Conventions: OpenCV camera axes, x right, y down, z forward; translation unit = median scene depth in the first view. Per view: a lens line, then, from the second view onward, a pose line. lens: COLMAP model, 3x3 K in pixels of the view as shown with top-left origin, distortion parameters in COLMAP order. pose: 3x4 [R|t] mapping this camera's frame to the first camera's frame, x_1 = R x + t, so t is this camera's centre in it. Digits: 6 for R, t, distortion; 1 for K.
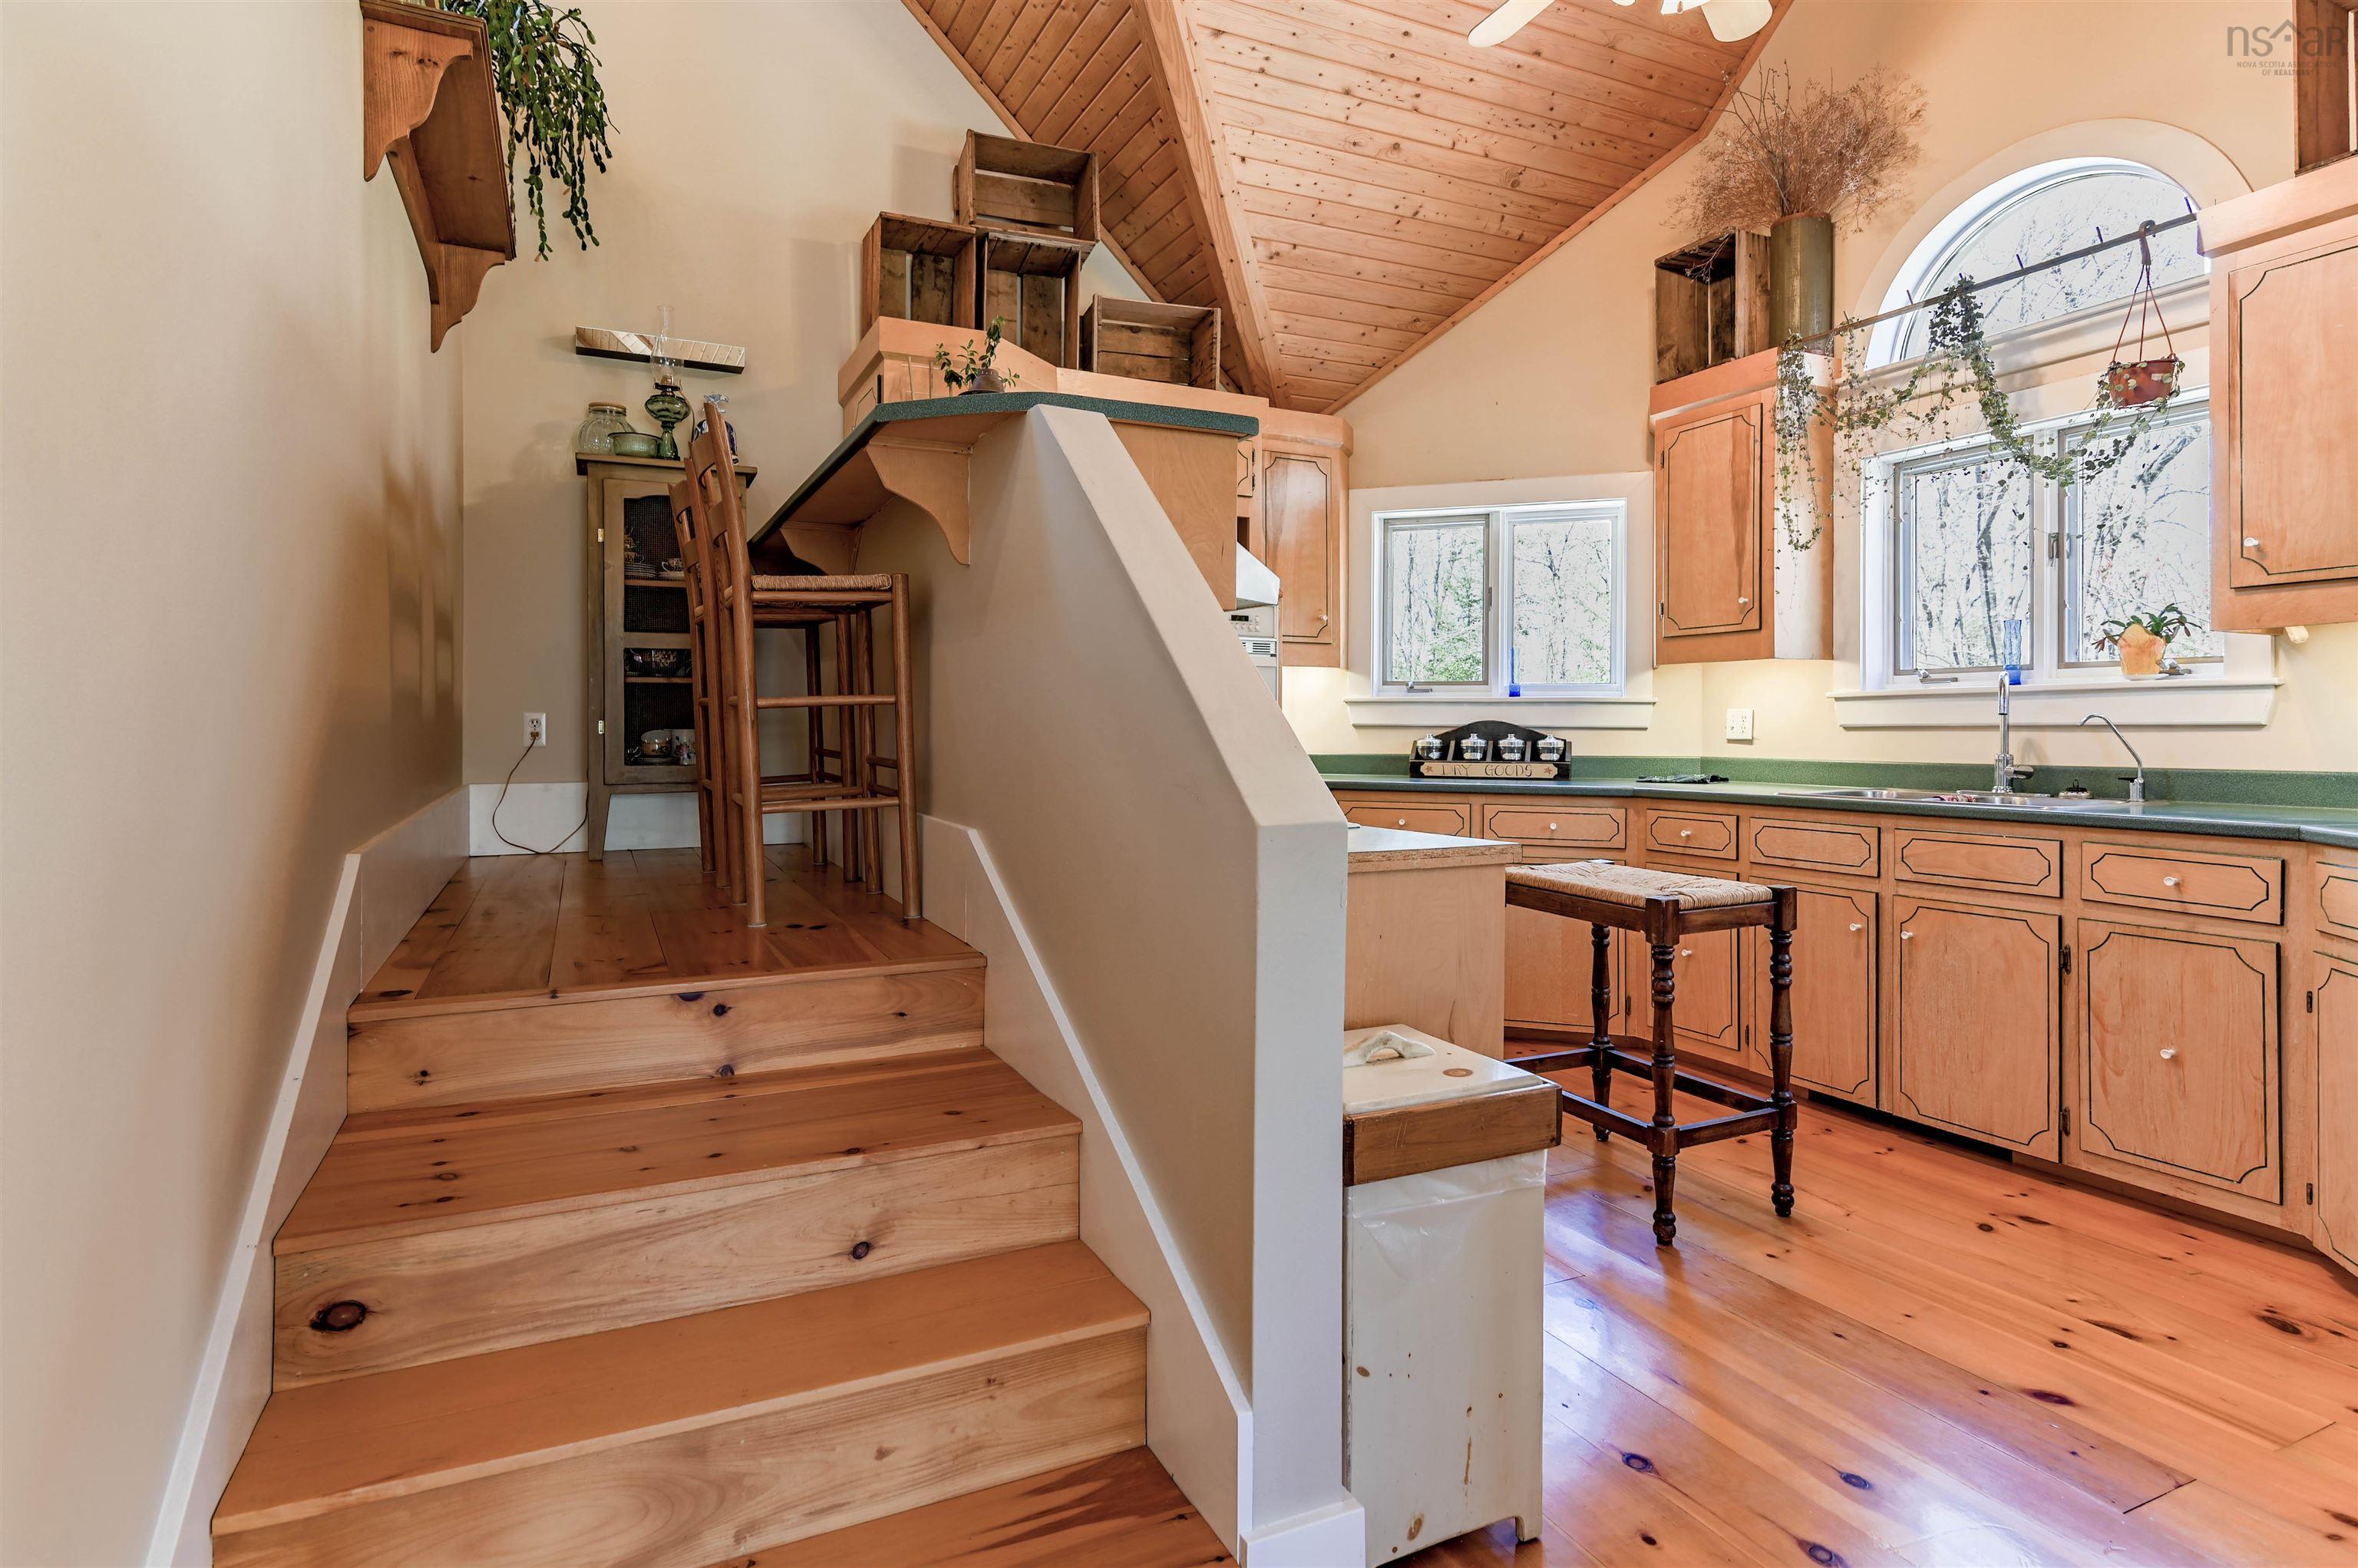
lens RADIAL K [[1215.5, 0, 1170.5], [0, 1215.5, 735.2], [0, 0, 1]] dist [0.006905, -0.001558]
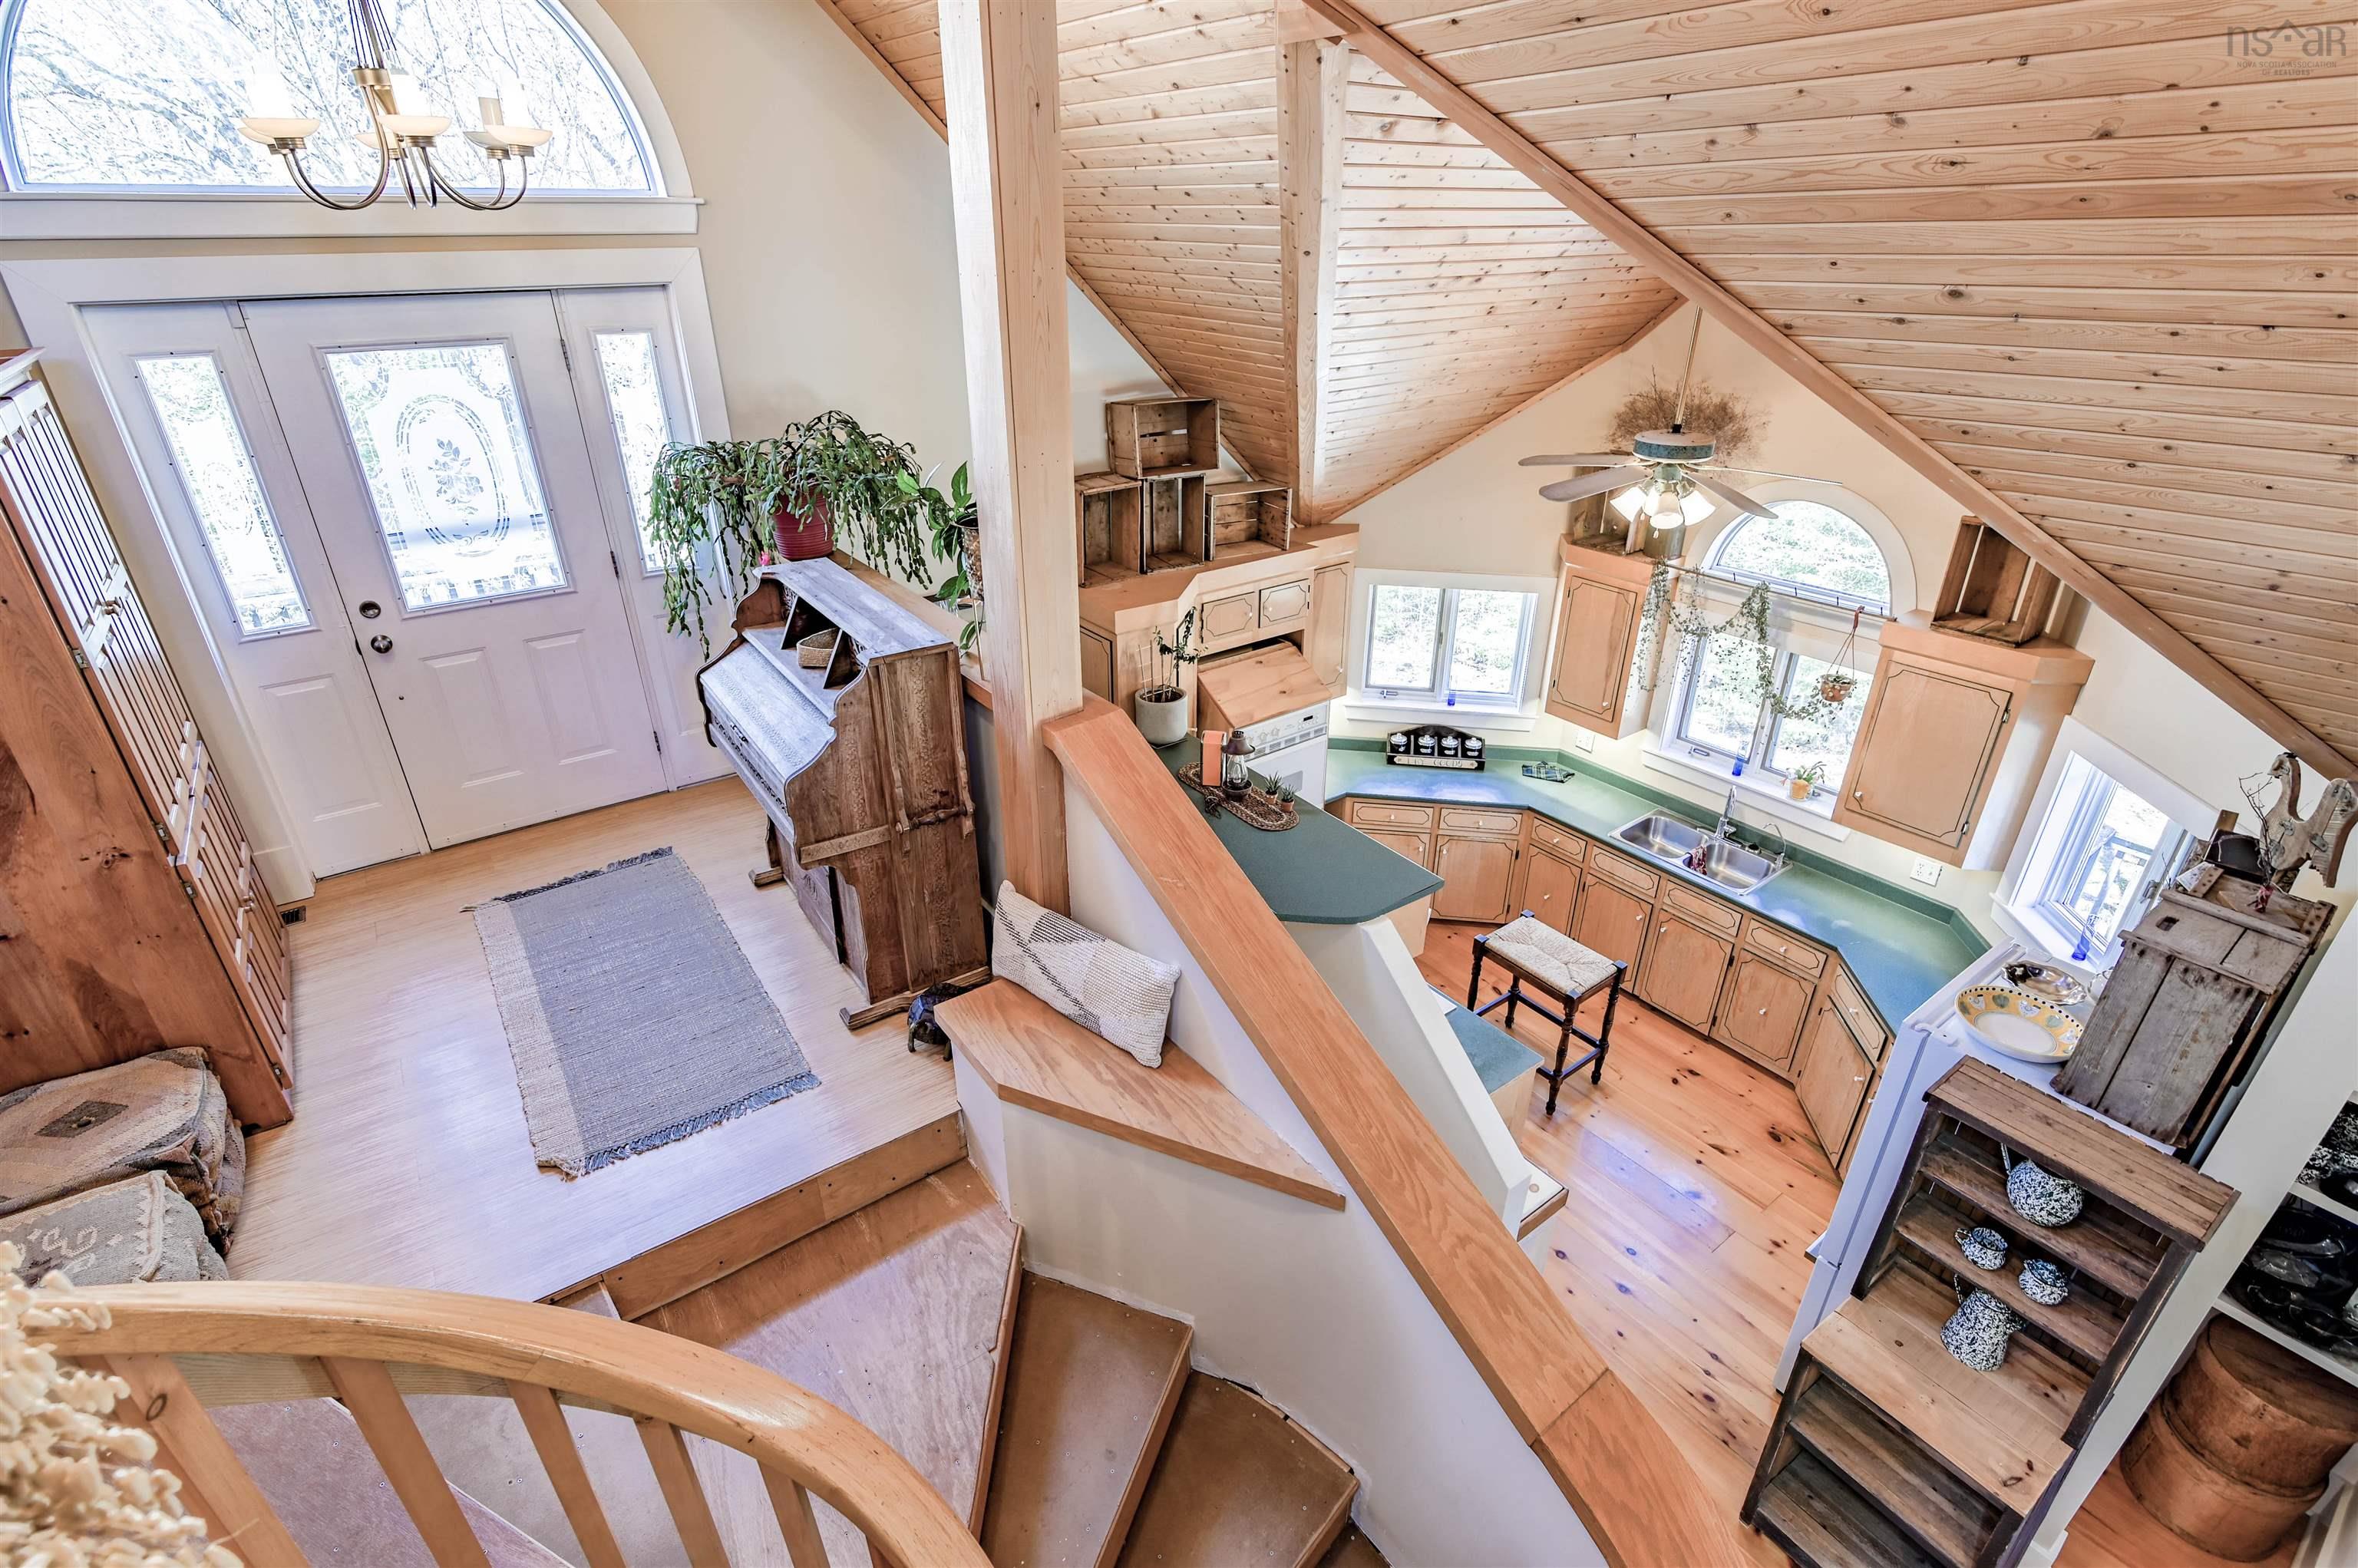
lens RADIAL K [[1084.4, 0, 1177.8], [0, 1084.4, 790.4], [0, 0, 1]] dist [-0.019230, 0.001918]
pose [[0.982062, -0.091069, 0.165109, -0.435031], [0.006701, 0.891938, 0.452107, -0.810424], [-0.188440, -0.442891, 0.876549, -0.297244]]
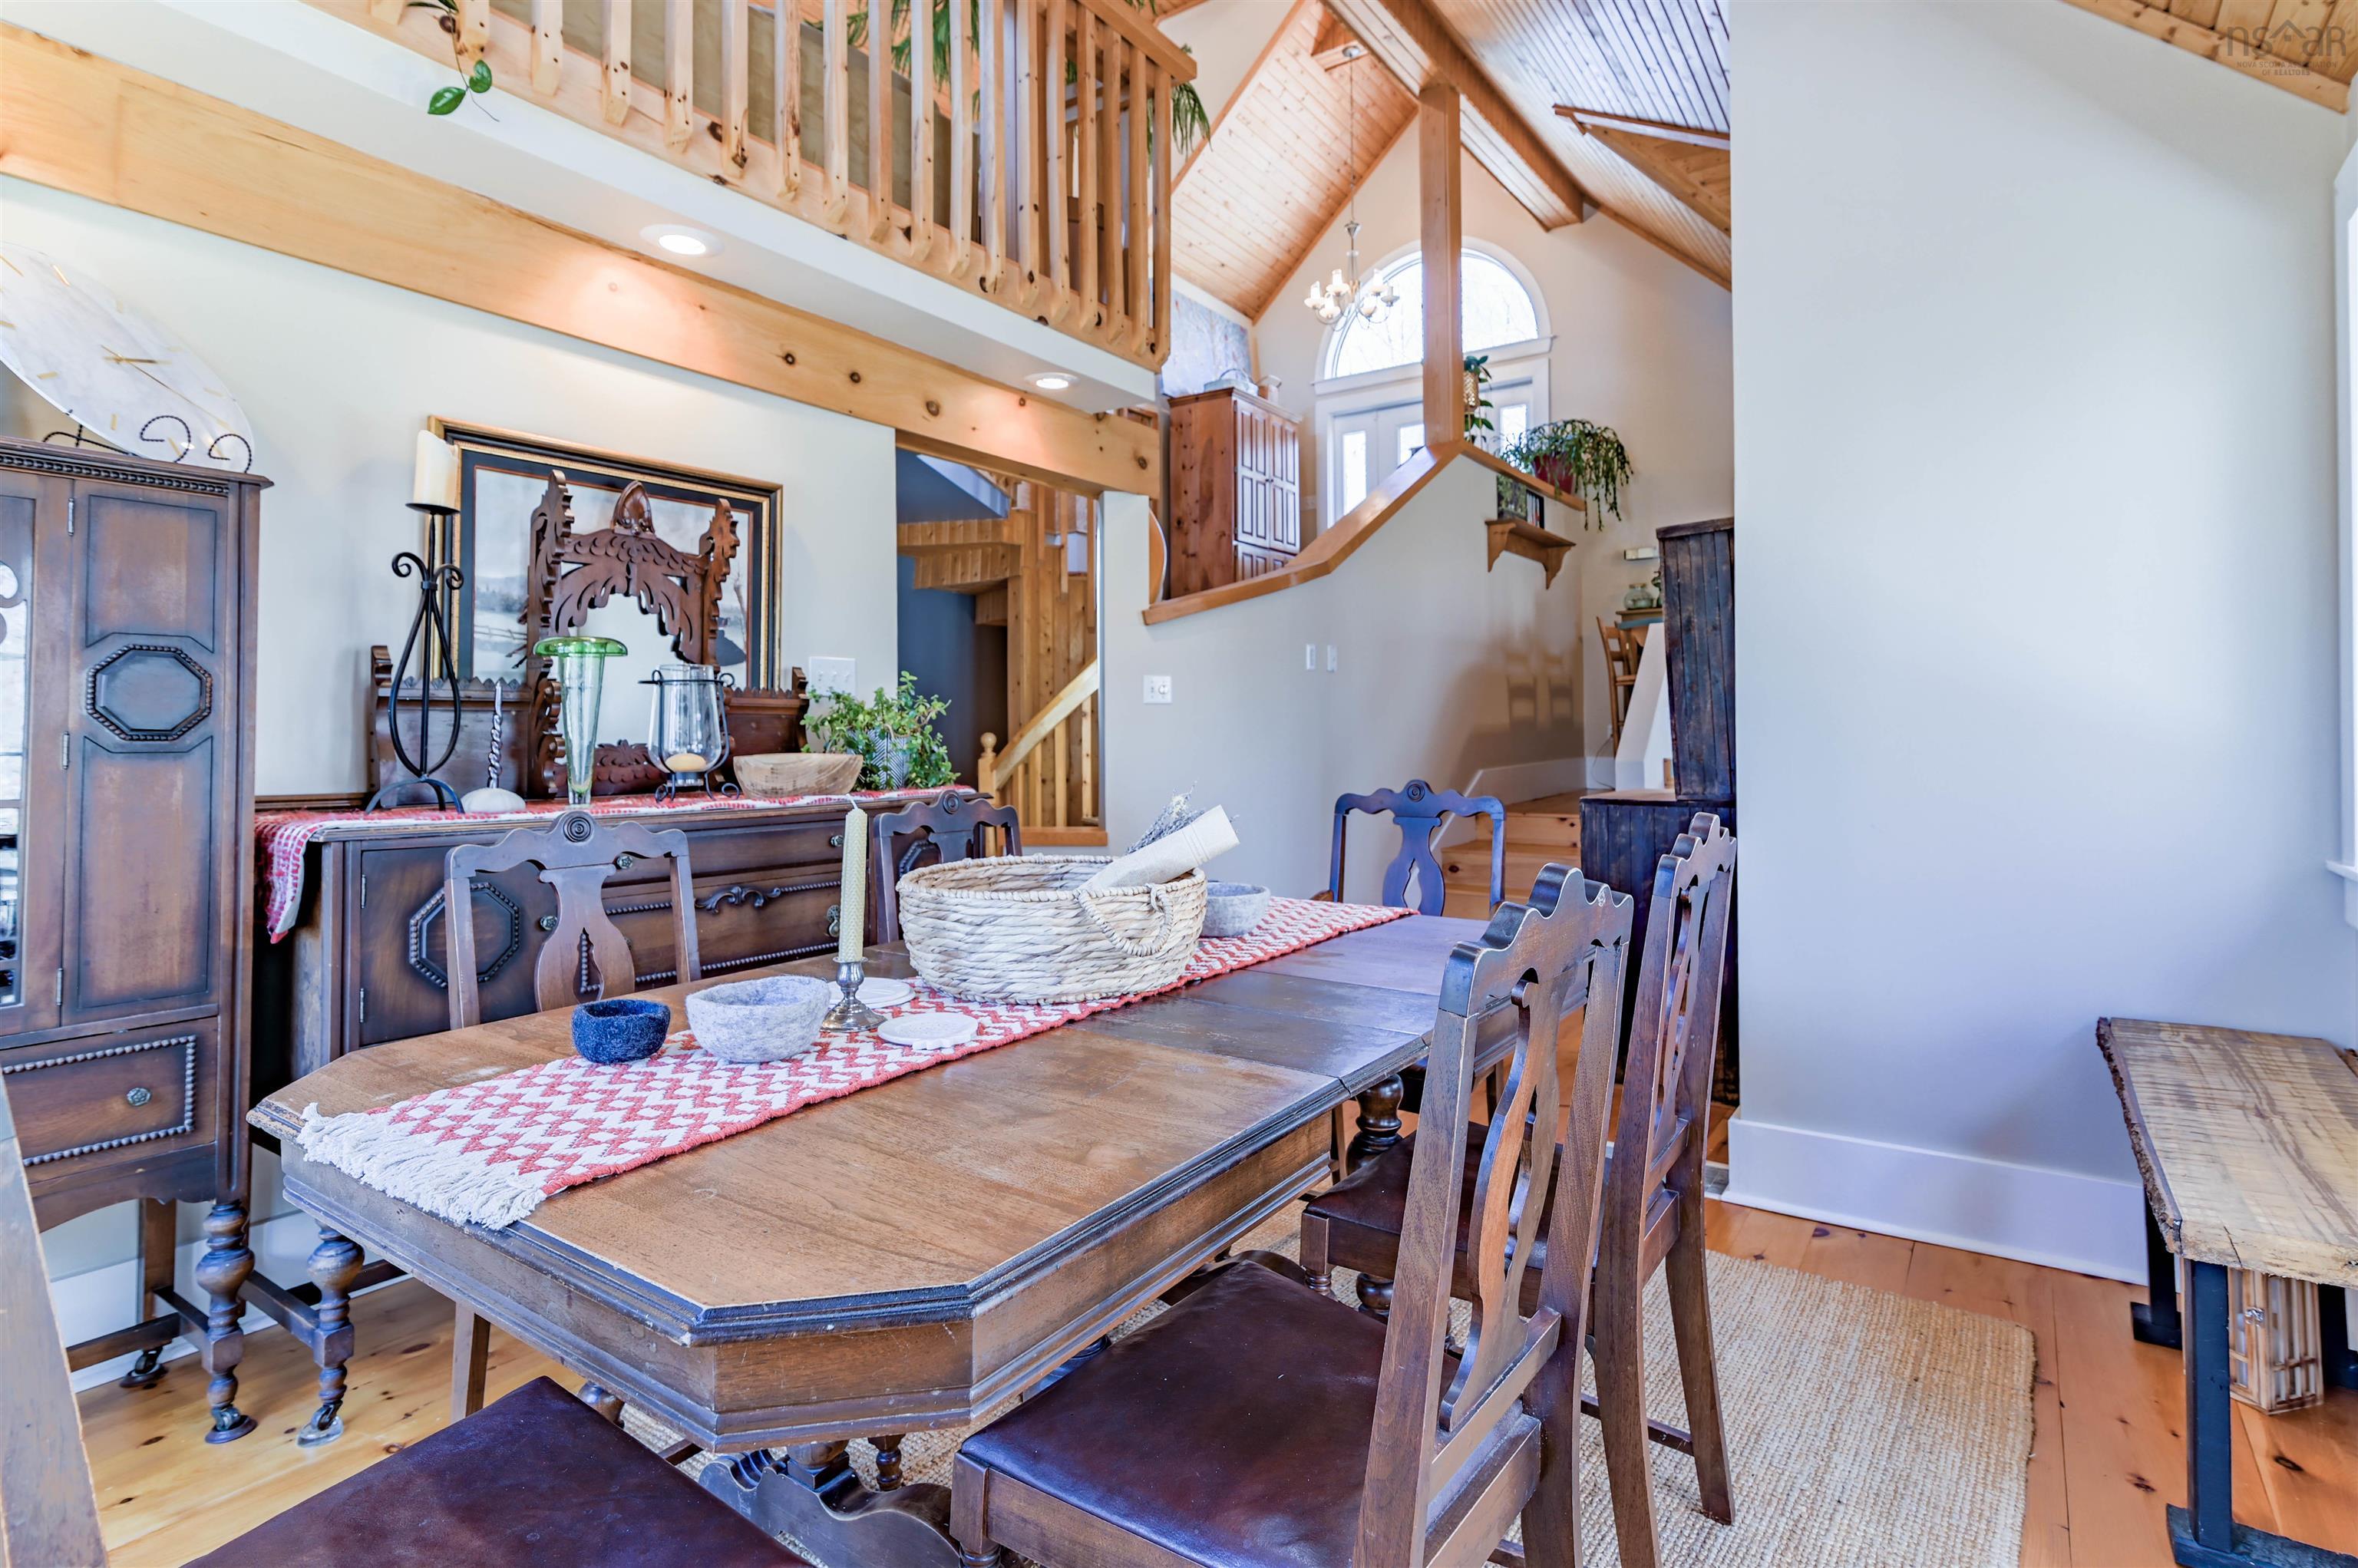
lens RADIAL K [[1173.8, 0, 1168.2], [0, 1173.8, 703.8], [0, 0, 1]] dist [0.000958, -0.000012]
pose [[0.487453, -0.025492, -0.872777, 1.083303], [0.001319, 0.999594, -0.028459, 0.000179], [0.873148, 0.012721, 0.487289, -0.844377]]
